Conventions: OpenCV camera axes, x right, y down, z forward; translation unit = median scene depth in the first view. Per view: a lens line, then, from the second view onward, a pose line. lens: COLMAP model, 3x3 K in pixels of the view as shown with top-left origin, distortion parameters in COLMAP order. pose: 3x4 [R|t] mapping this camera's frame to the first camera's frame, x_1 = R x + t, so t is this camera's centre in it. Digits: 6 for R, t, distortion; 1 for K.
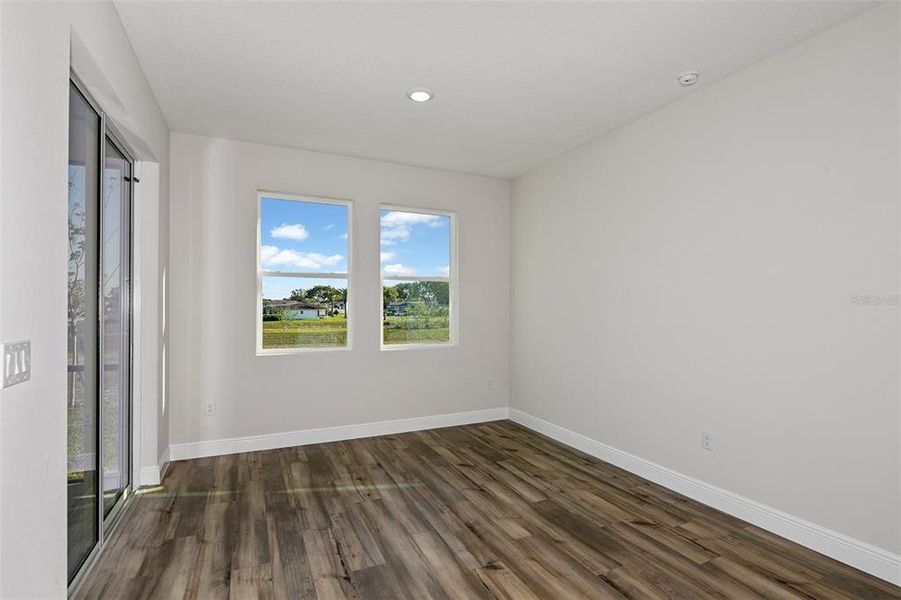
lens RADIAL K [[426.3, 0, 450.8], [0, 426.3, 302.6], [0, 0, 1]] dist [0.016401, -0.029313]
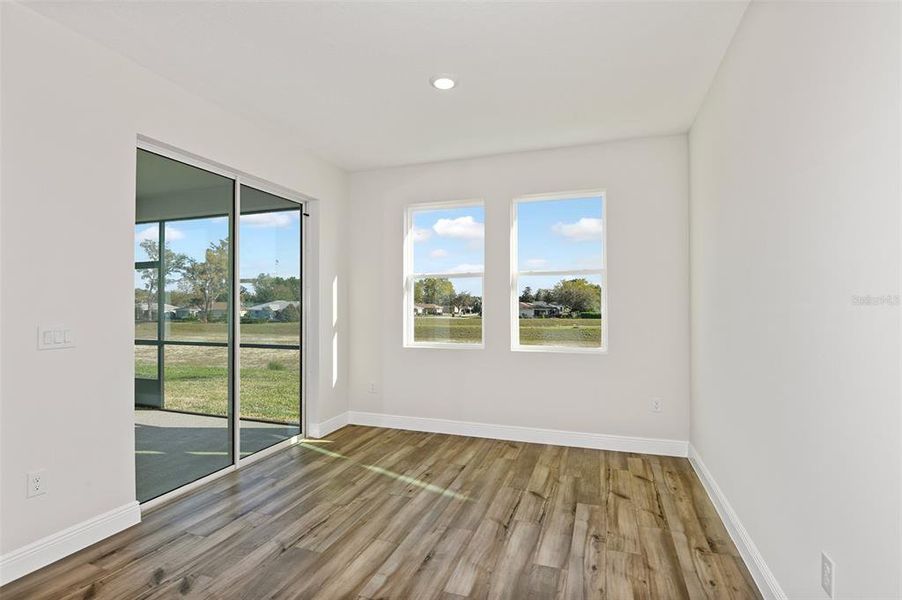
lens RADIAL K [[422.2, 0, 450.3], [0, 422.2, 297.5], [0, 0, 1]] dist [0.015496, -0.028777]
pose [[0.737160, -0.012276, -0.675607, 0.470398], [0.007751, 0.999923, -0.009713, 0.003484], [0.675674, 0.001924, 0.737198, 0.276828]]
